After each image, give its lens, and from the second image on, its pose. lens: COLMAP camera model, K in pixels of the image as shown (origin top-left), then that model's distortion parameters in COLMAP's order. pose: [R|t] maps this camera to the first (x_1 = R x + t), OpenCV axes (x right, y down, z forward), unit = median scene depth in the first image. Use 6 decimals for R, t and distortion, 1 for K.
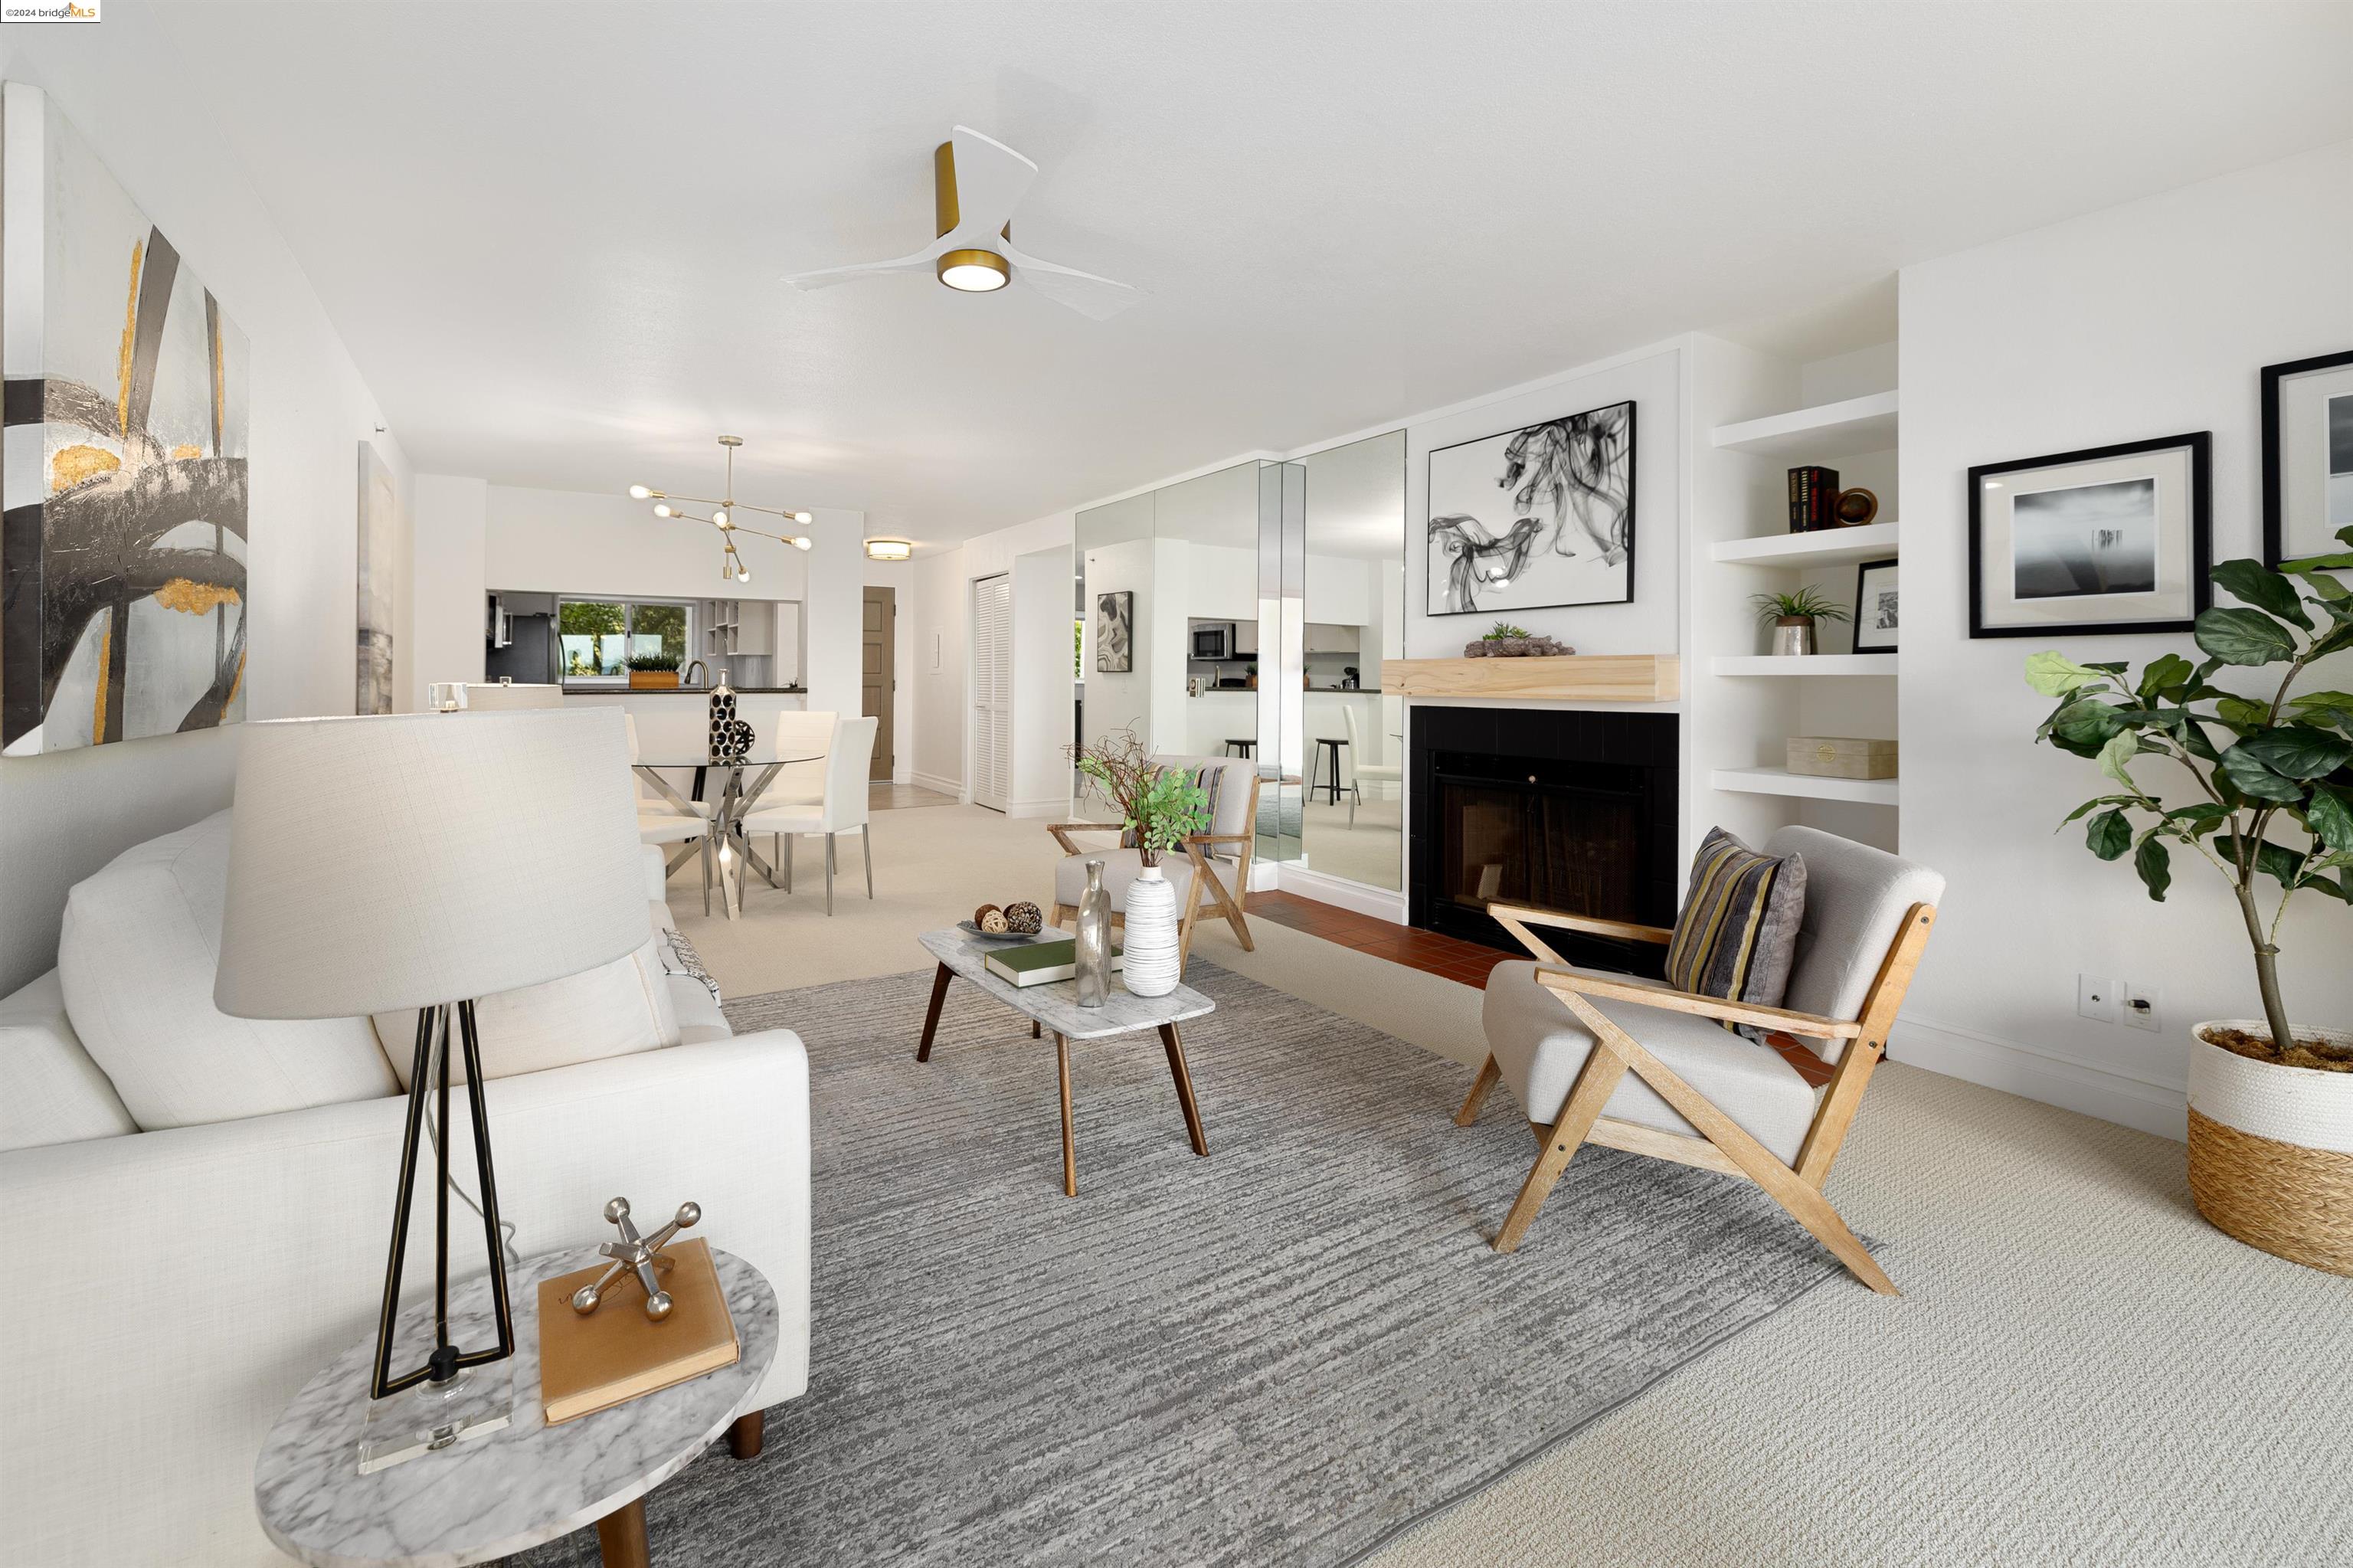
lens RADIAL K [[1022.4, 0, 1172.4], [0, 1022.4, 682.8], [0, 0, 1]] dist [-0.001201, -0.000244]
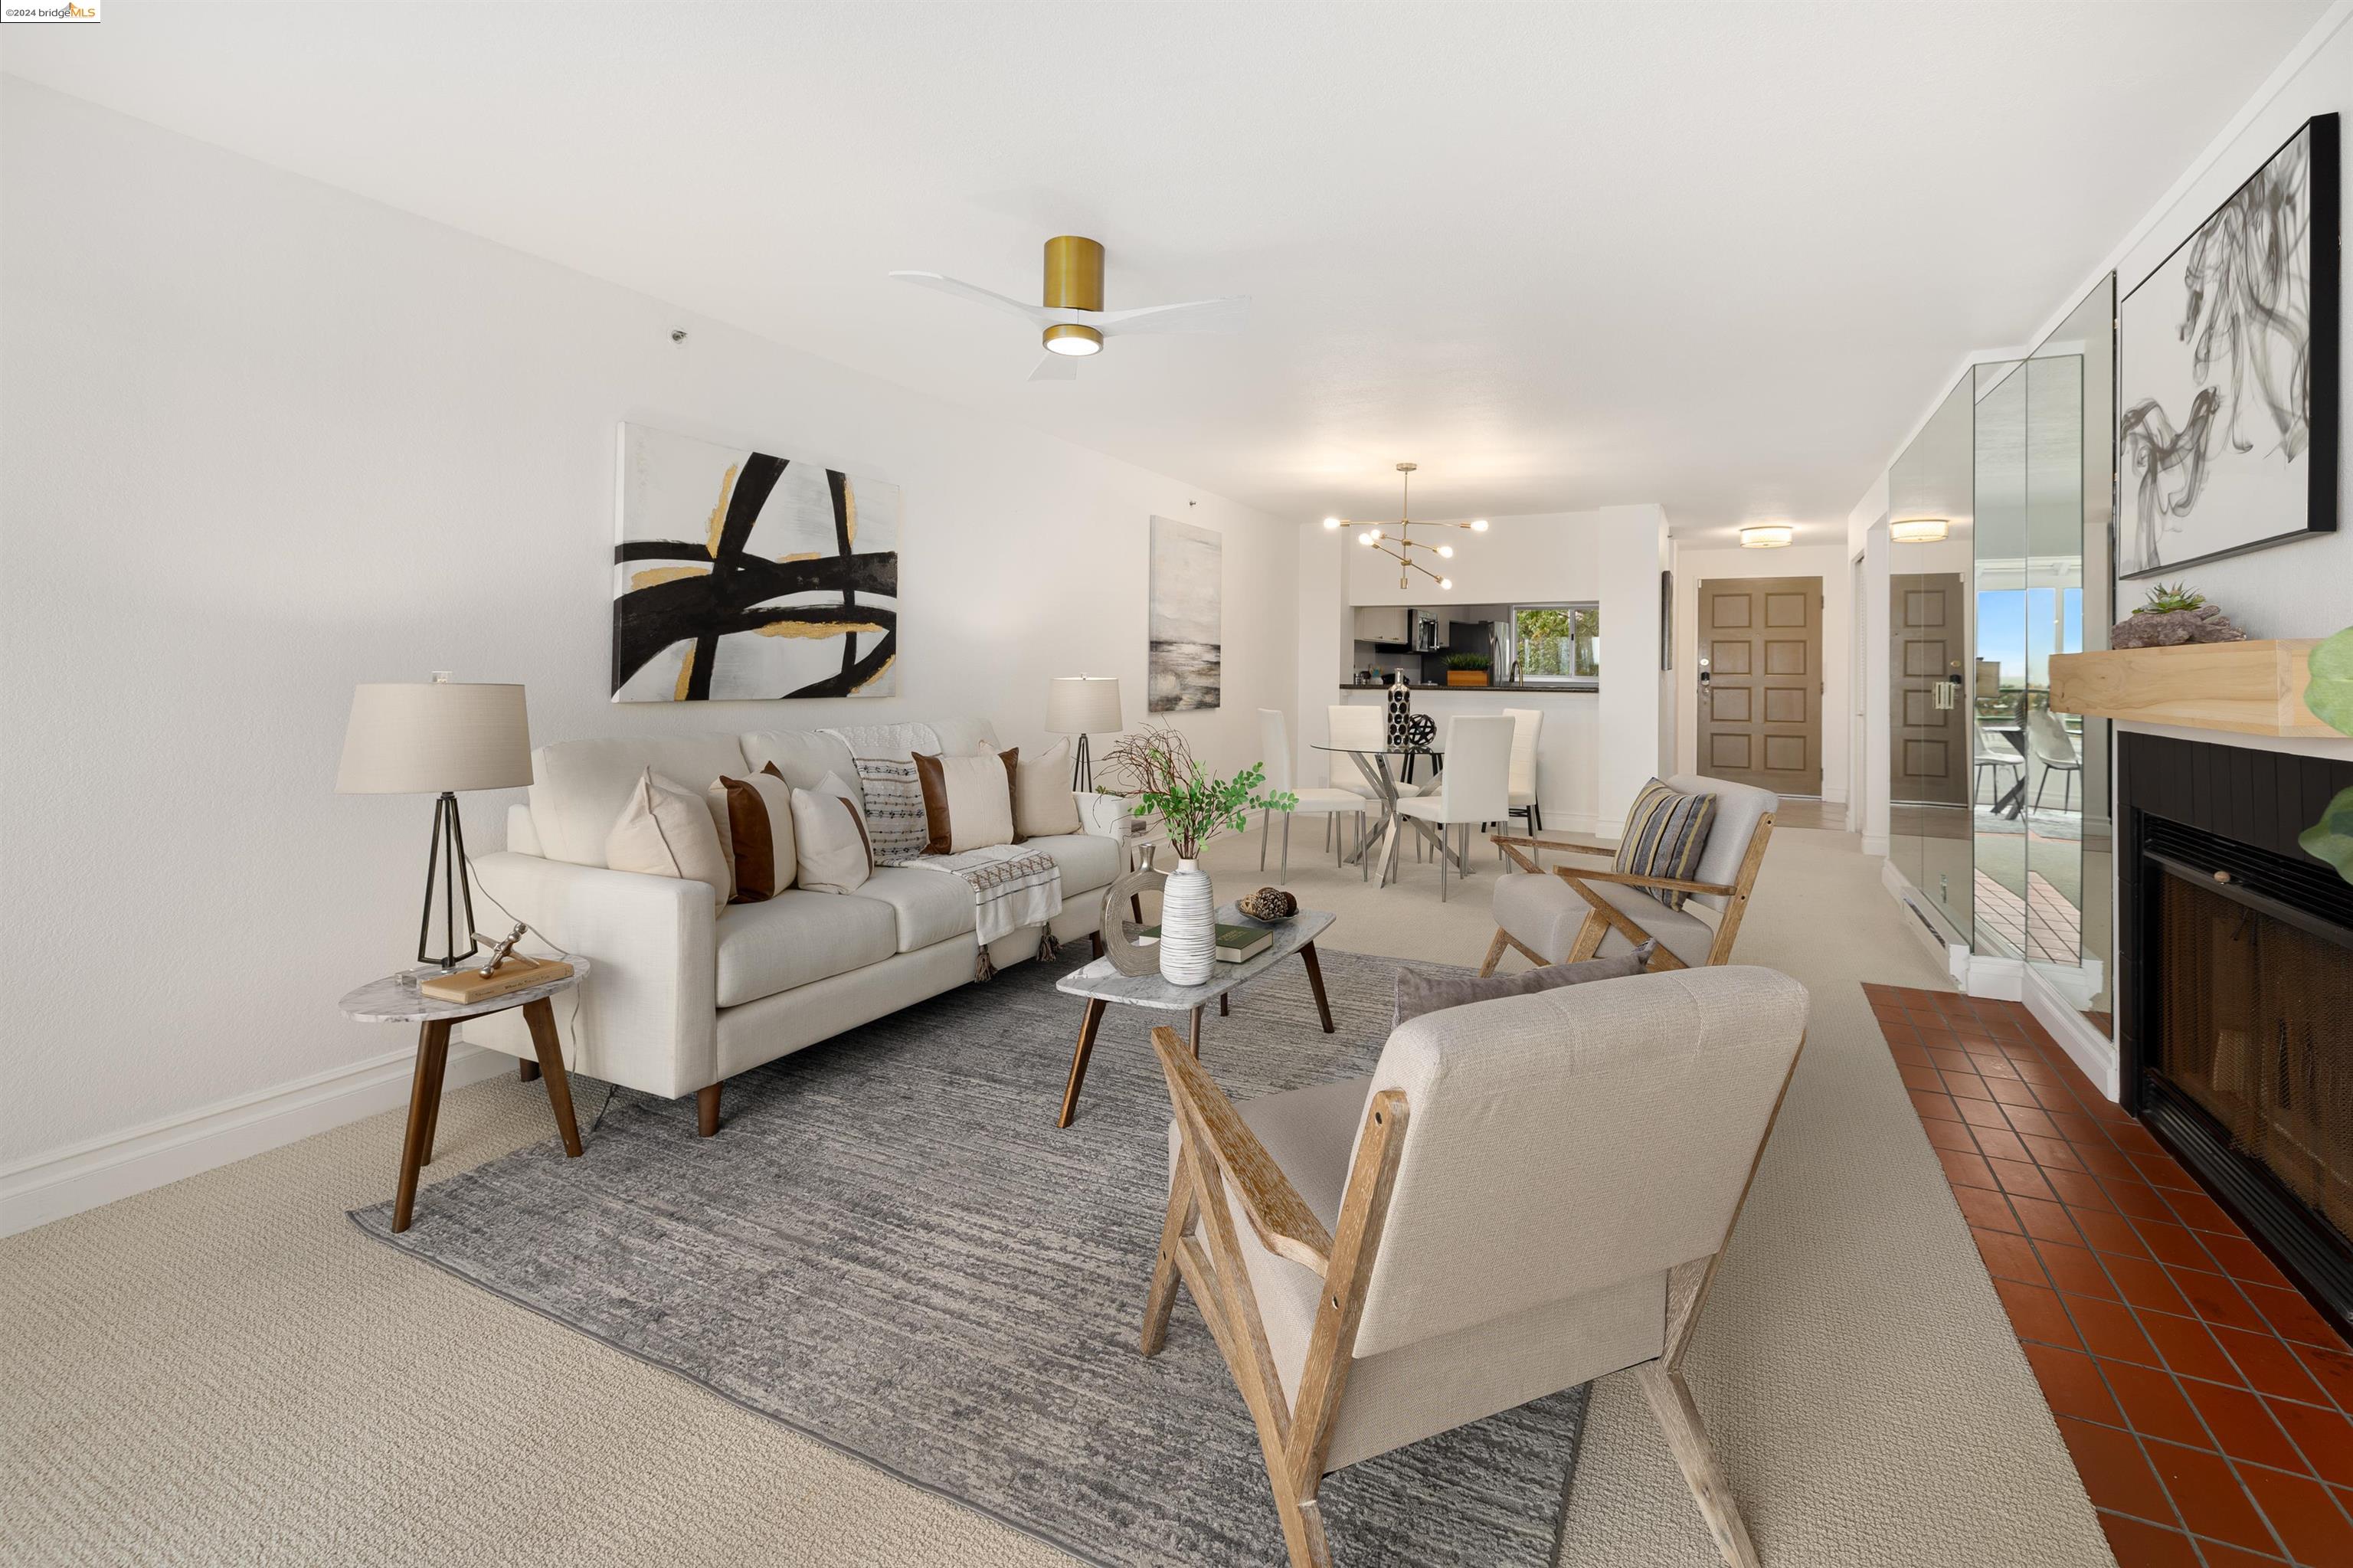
lens RADIAL K [[1042.1, 0, 1257.9], [0, 1042.1, 654.0], [0, 0, 1]] dist [0.001723, 0.000289]
pose [[0.545617, -0.010443, -0.837970, 0.570612], [-0.013356, 0.999687, -0.021155, -0.003523], [0.837928, 0.022734, 0.545306, 0.304438]]
